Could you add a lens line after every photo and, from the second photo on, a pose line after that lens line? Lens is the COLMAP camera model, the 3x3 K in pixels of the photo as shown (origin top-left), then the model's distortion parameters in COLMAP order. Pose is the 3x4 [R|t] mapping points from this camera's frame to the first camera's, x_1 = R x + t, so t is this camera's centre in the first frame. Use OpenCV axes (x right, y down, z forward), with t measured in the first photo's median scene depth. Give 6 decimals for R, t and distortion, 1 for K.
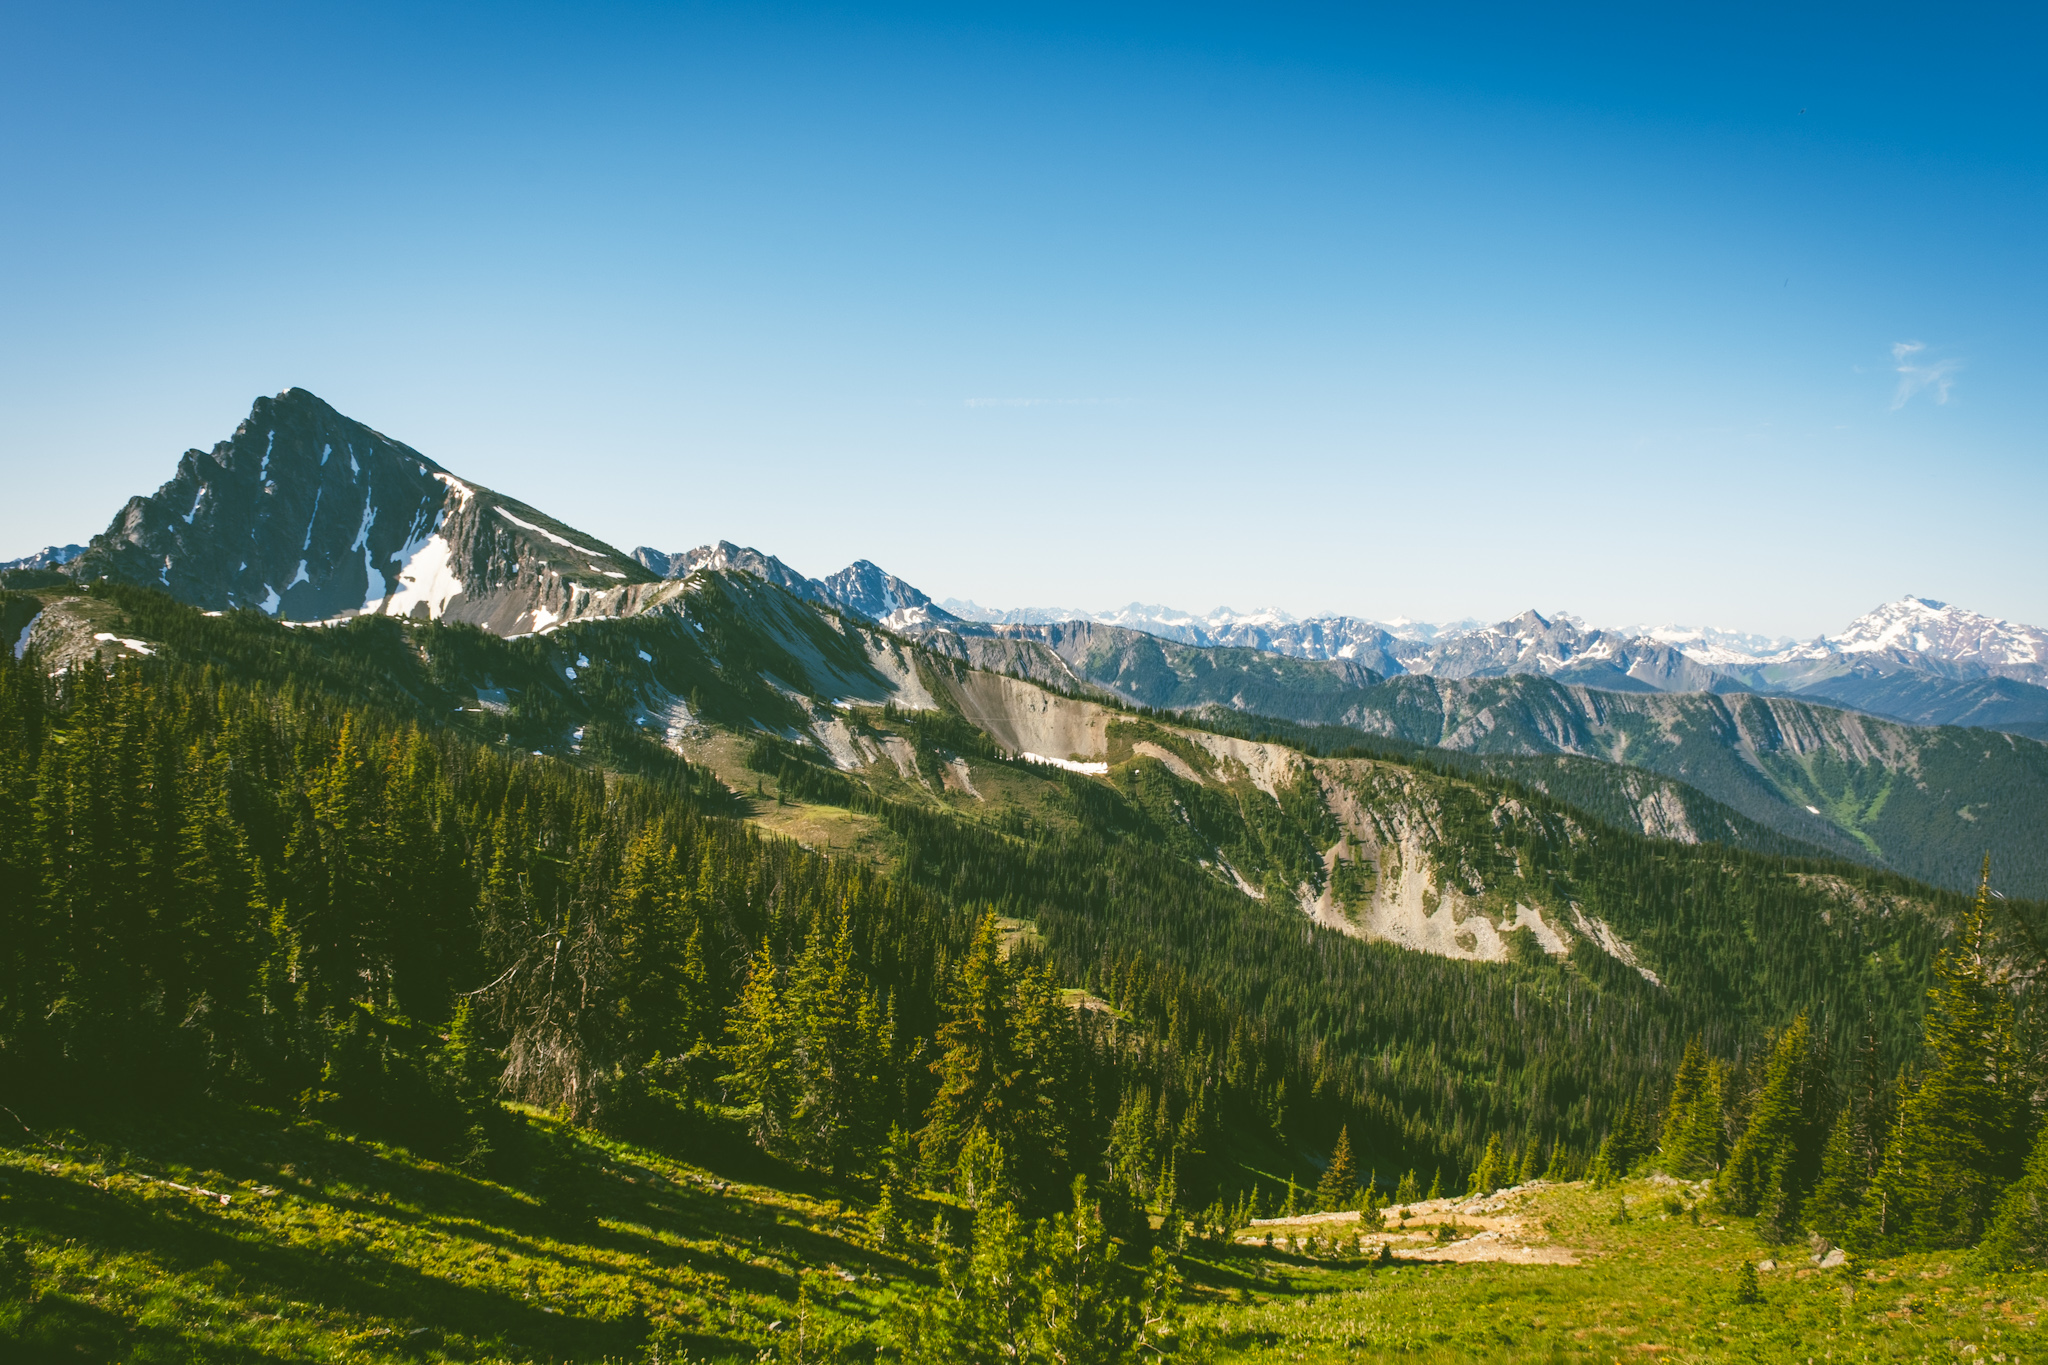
lens RADIAL K [[1347.8, 0, 1030.9], [0, 1347.8, 683.2], [0, 0, 1]] dist [0.005964, 0.001588]
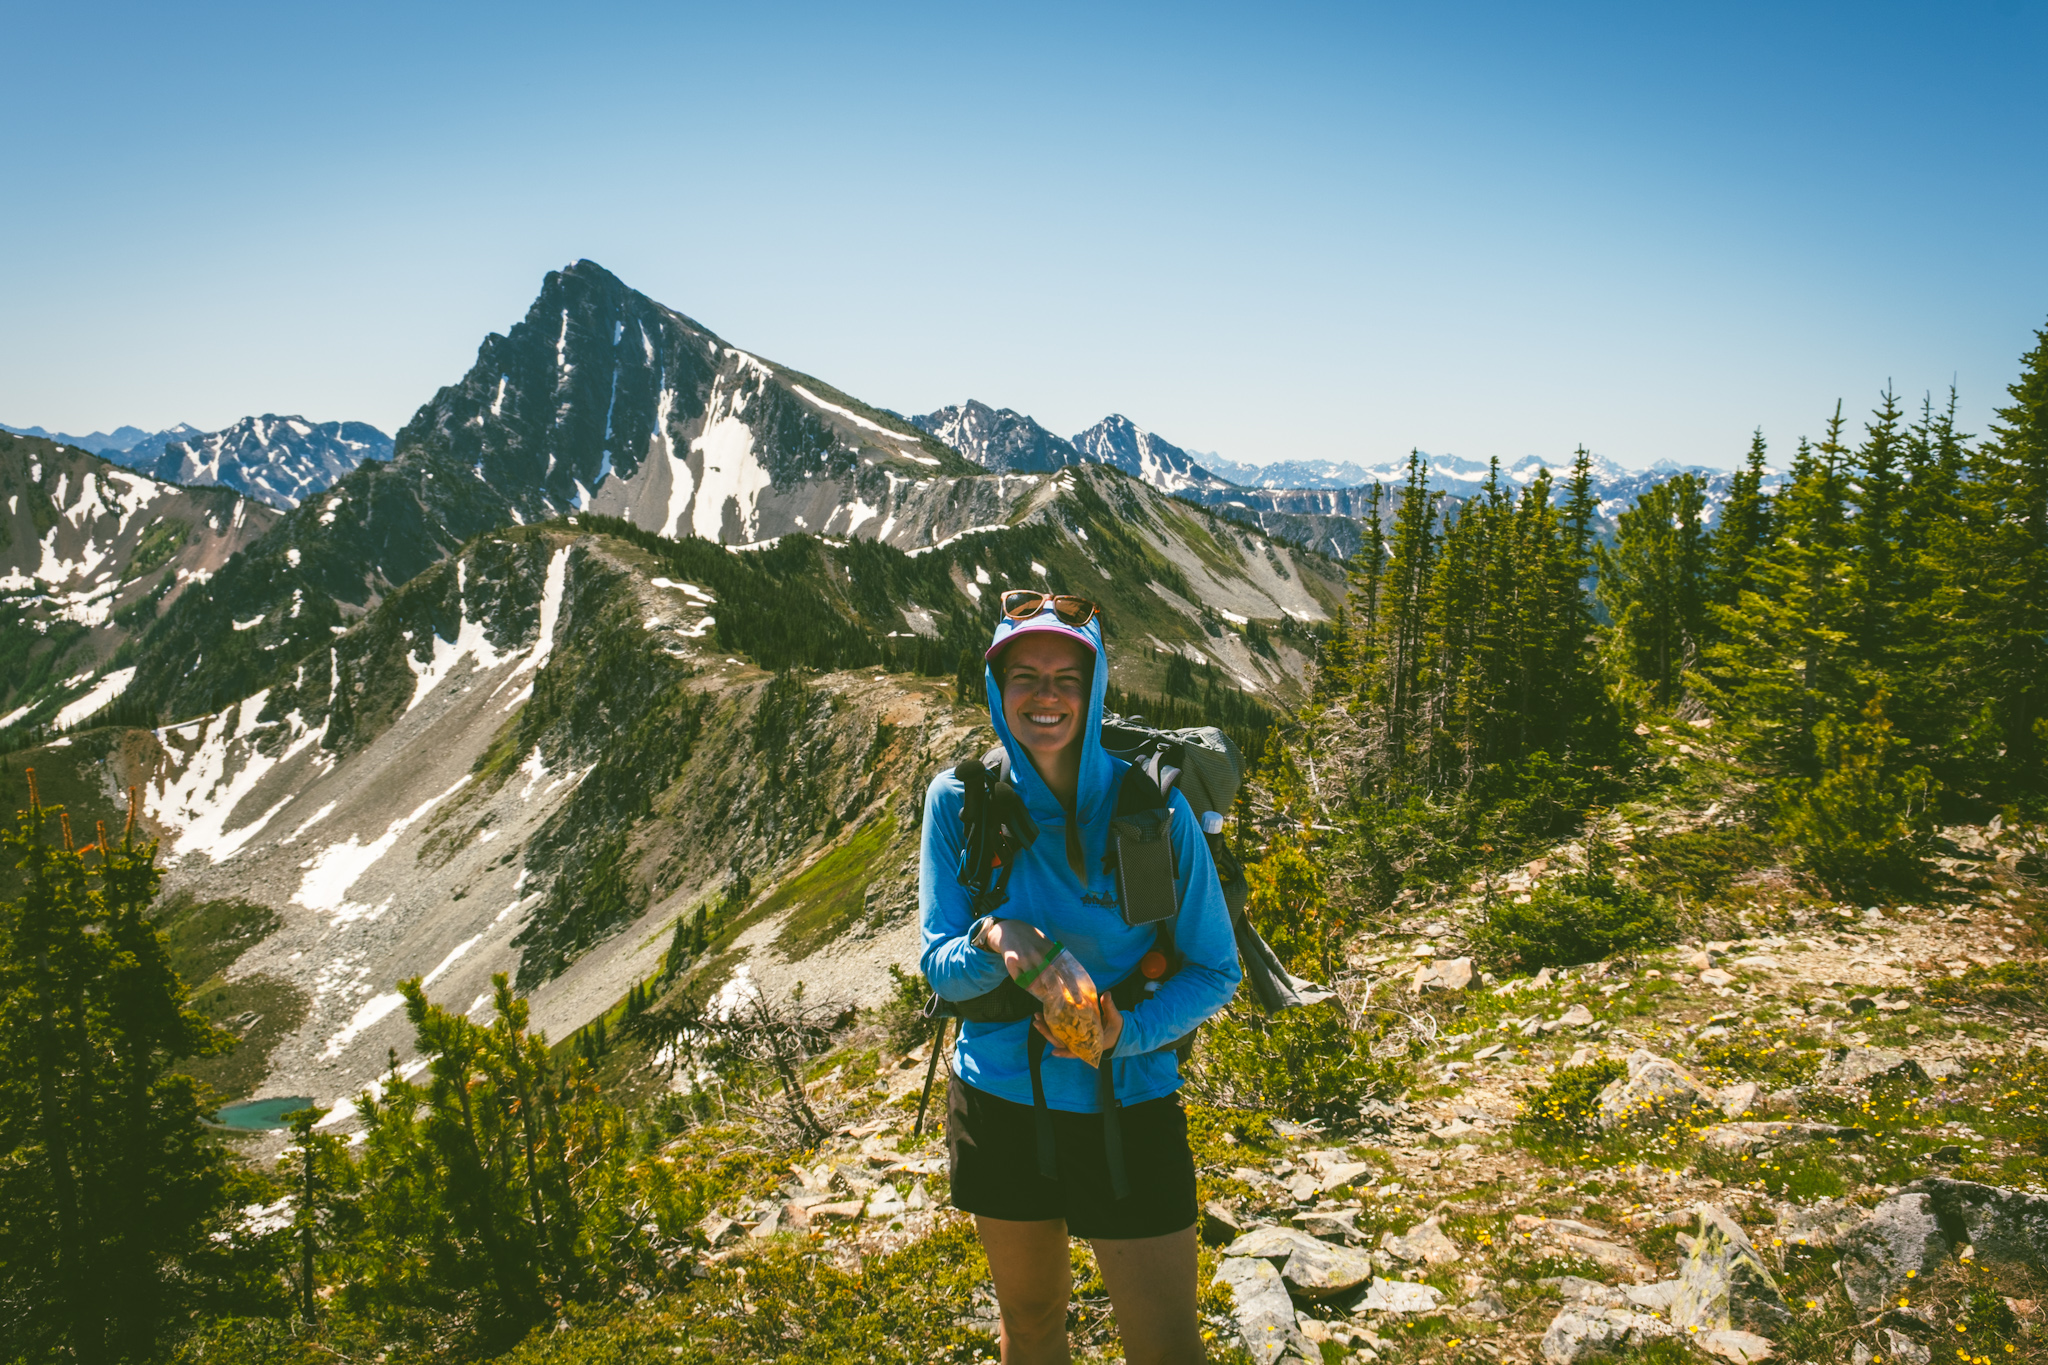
lens RADIAL K [[1622.5, 0, 1017.6], [0, 1622.5, 682.5], [0, 0, 1]] dist [0.012126, 0.001176]
pose [[0.988935, 0.007921, -0.148135, -0.084946], [0.004456, 0.996537, 0.083035, -0.022248], [0.148280, -0.082776, 0.985475, -0.071935]]
